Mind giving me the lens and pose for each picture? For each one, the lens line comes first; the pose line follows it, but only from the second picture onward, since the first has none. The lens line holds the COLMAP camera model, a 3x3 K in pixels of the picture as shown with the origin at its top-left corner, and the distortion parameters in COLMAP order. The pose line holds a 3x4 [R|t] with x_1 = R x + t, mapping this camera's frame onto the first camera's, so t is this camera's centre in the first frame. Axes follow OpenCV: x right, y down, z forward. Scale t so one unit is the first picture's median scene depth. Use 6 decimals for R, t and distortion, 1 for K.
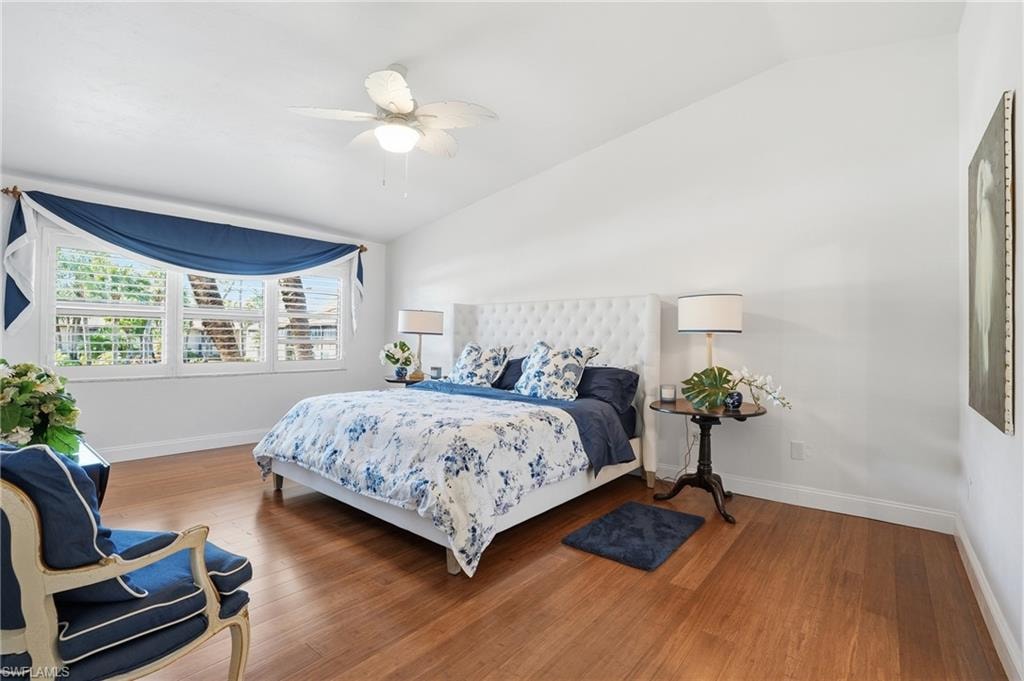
lens RADIAL K [[477.8, 0, 514.5], [0, 477.8, 337.3], [0, 0, 1]] dist [-0.024381, -0.000122]
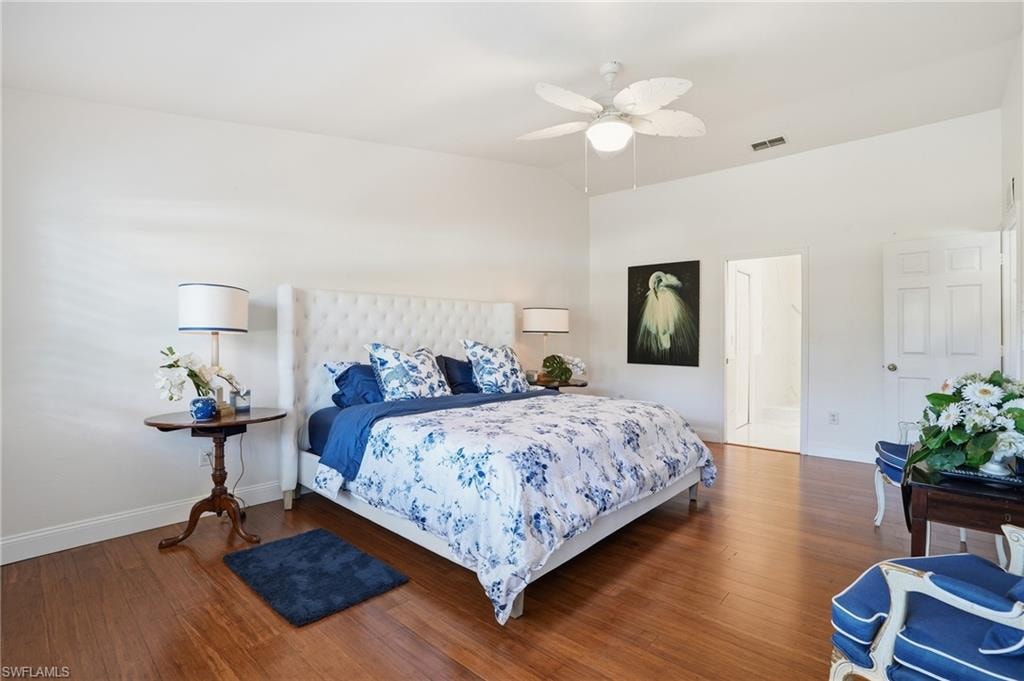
lens RADIAL K [[477.8, 0, 514.6], [0, 477.8, 349.1], [0, 0, 1]] dist [-0.024381, -0.000122]
pose [[0.035899, -0.030400, 0.998893, -0.972955], [0.001963, 0.999537, 0.030349, -0.003979], [-0.999354, 0.000871, 0.035942, 0.923862]]
